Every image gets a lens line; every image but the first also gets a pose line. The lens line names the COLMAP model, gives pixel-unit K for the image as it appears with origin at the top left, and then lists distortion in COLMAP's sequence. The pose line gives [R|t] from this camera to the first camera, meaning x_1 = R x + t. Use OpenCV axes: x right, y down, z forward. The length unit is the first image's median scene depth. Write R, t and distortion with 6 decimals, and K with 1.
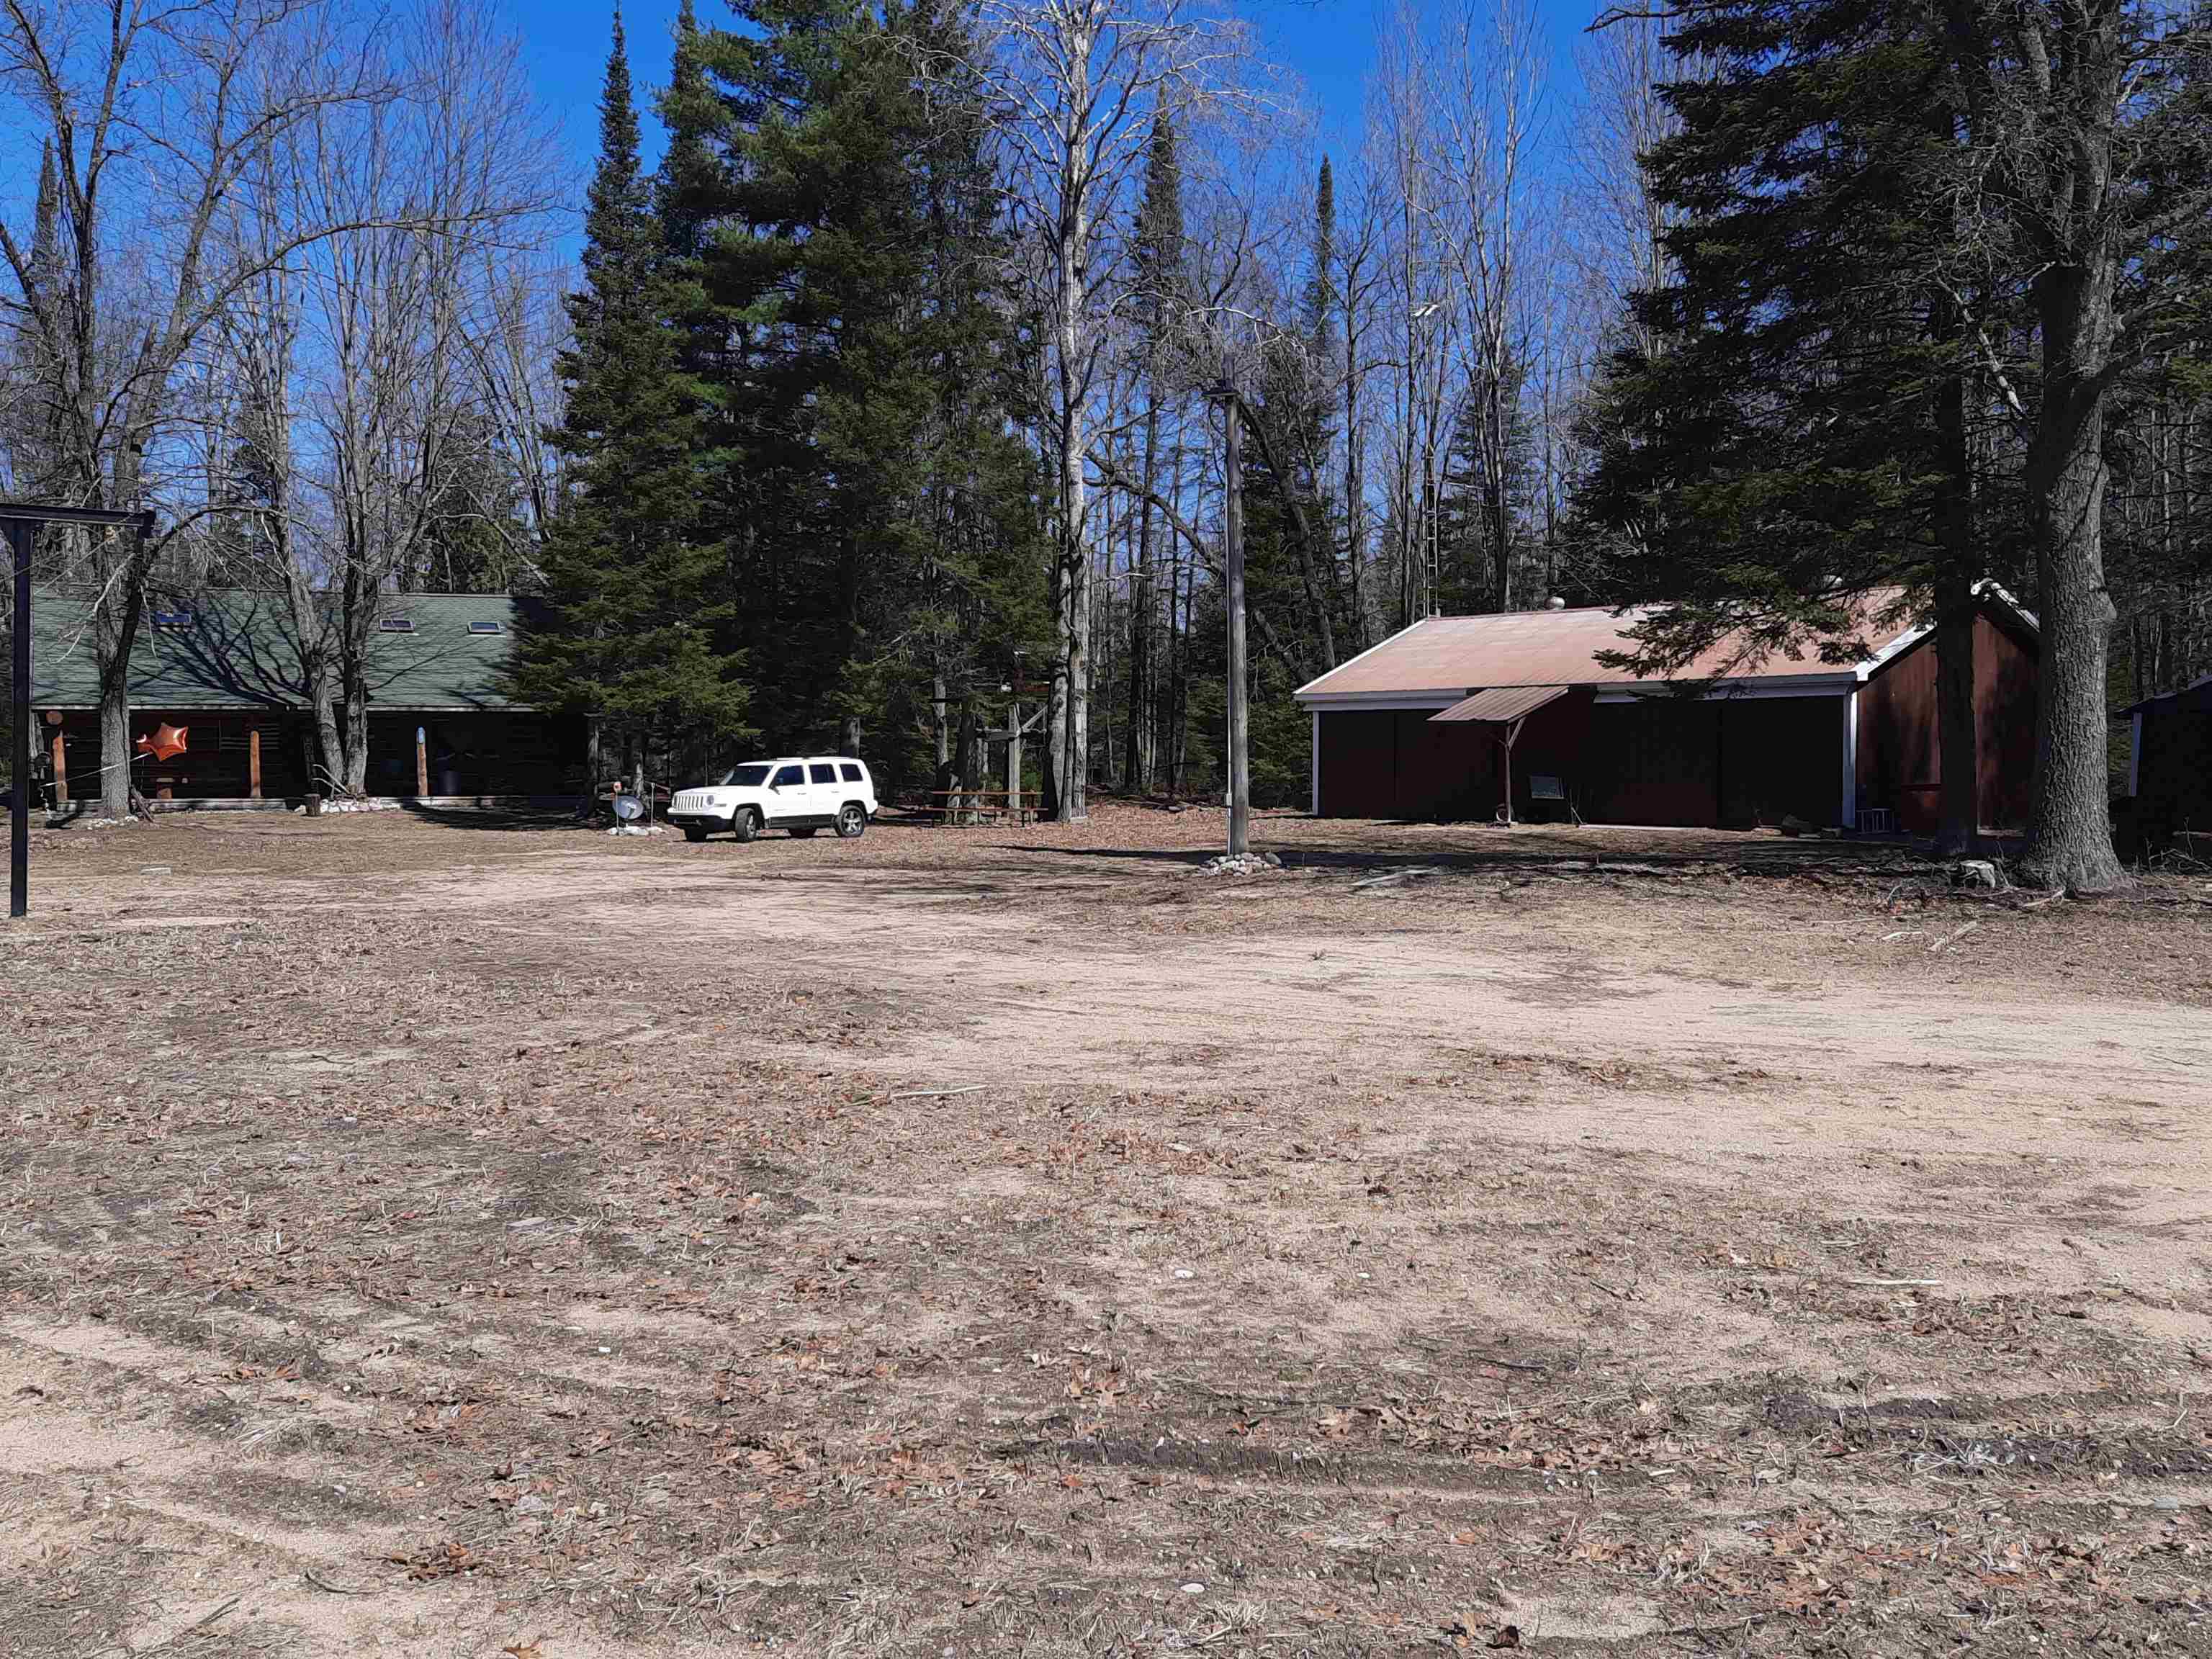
lens RADIAL K [[1863.4, 0, 1106.0], [0, 1863.4, 829.5], [0, 0, 1]] dist [0.018902, -0.000207]
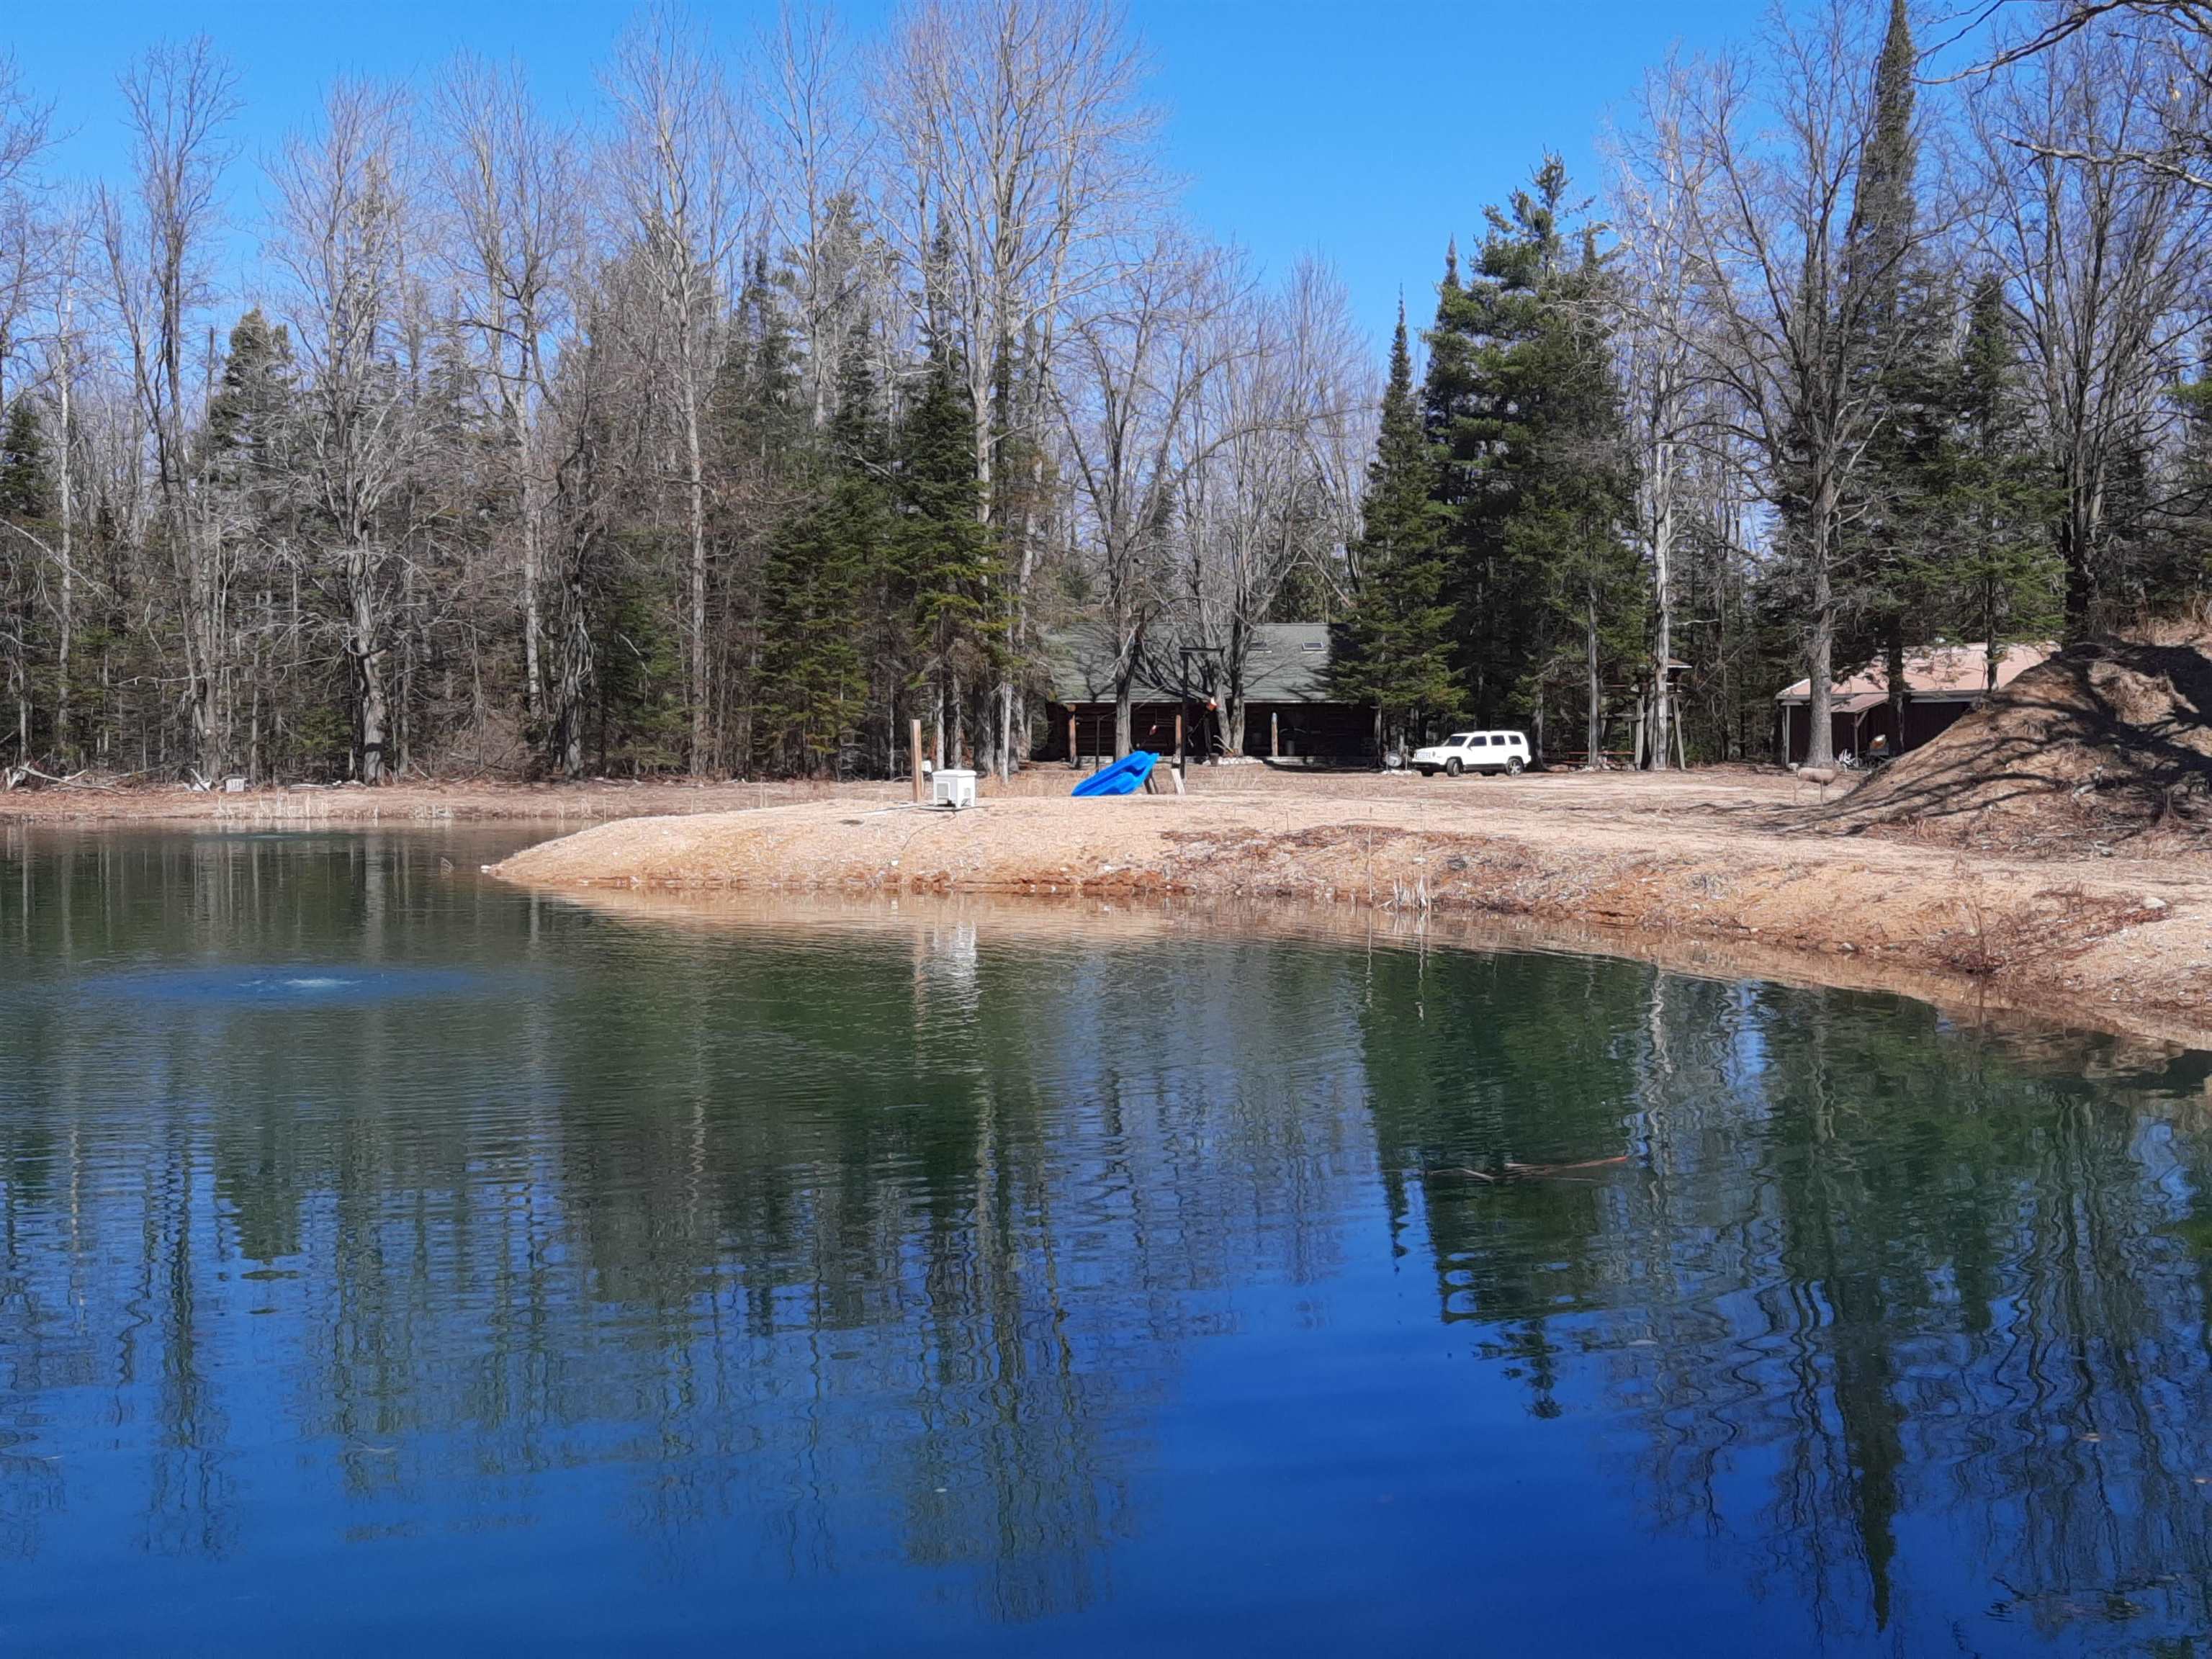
lens RADIAL K [[1863.4, 0, 1106.0], [0, 1863.4, 829.5], [0, 0, 1]] dist [0.018902, -0.000207]
pose [[0.913834, 0.026732, -0.405208, 0.201015], [-0.022740, 0.999634, 0.014663, 0.032785], [0.405452, -0.004185, 0.914107, -0.685858]]
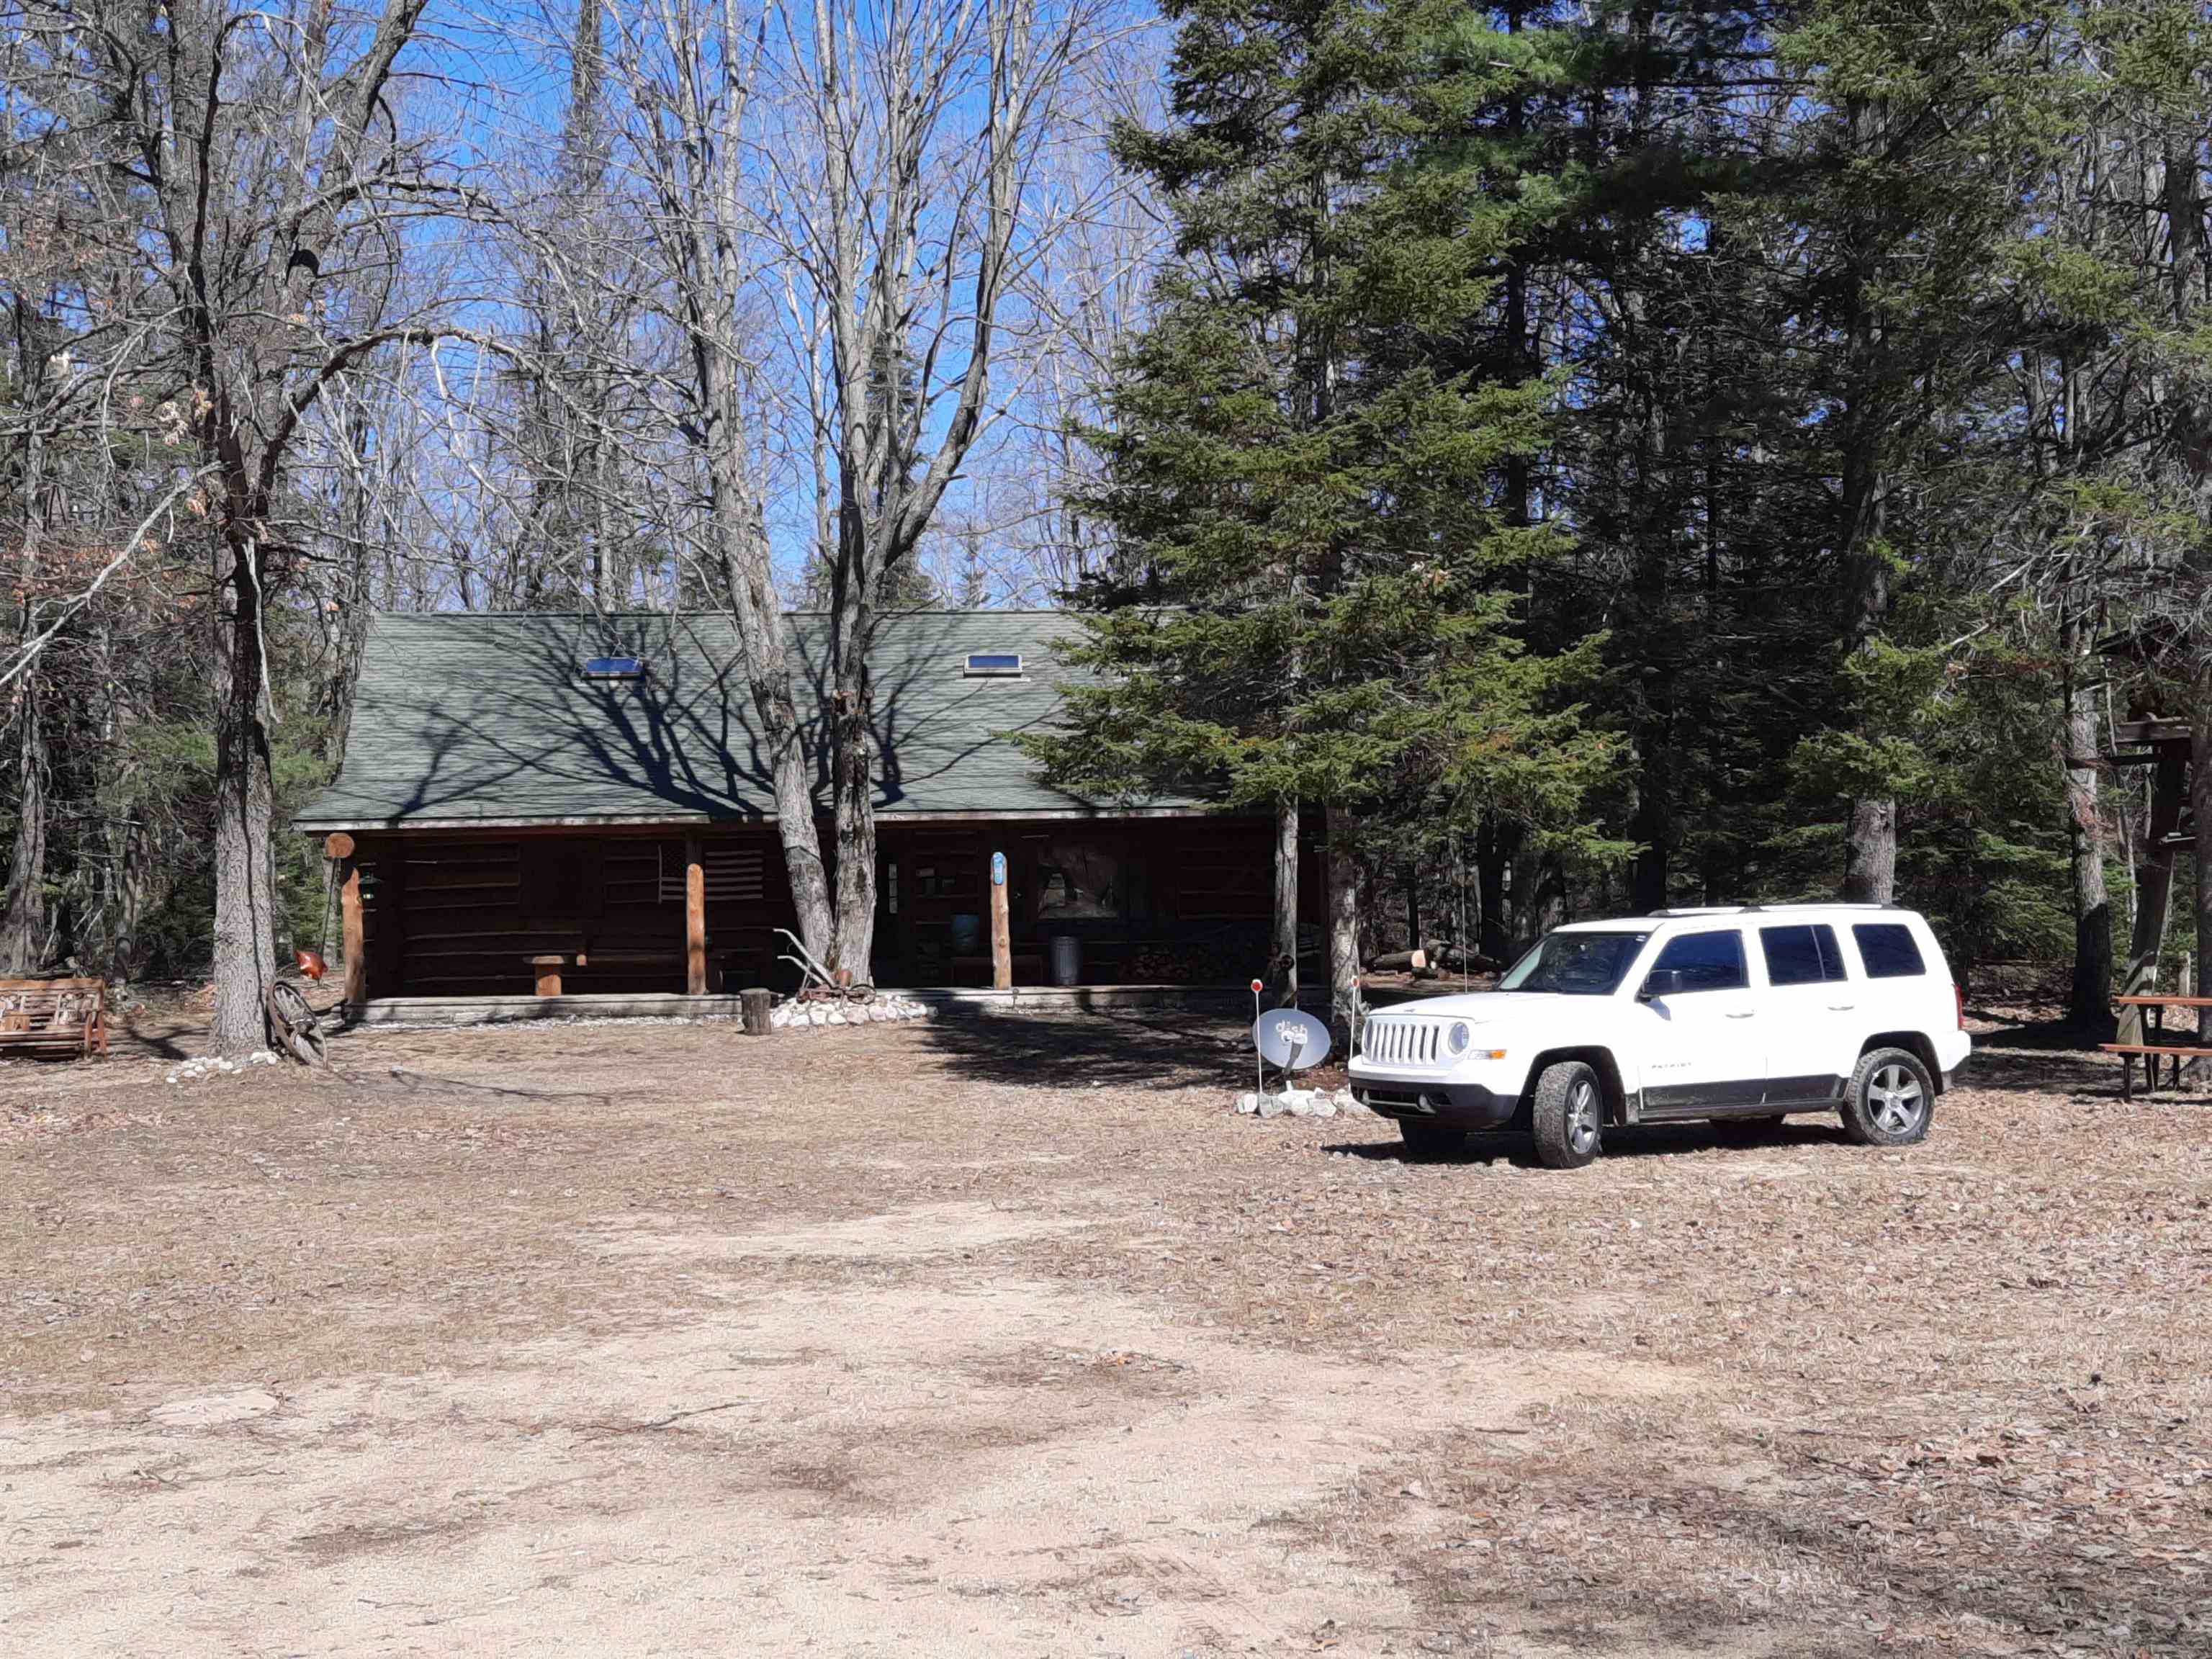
lens RADIAL K [[2778.5, 0, 1106.0], [0, 2778.5, 829.5], [0, 0, 1]] dist [0.013121, -0.004755]
pose [[0.922555, -0.021124, -0.385288, -0.064444], [-0.003755, 0.997962, -0.063704, -0.017323], [0.385848, 0.060218, 0.920595, 0.424830]]
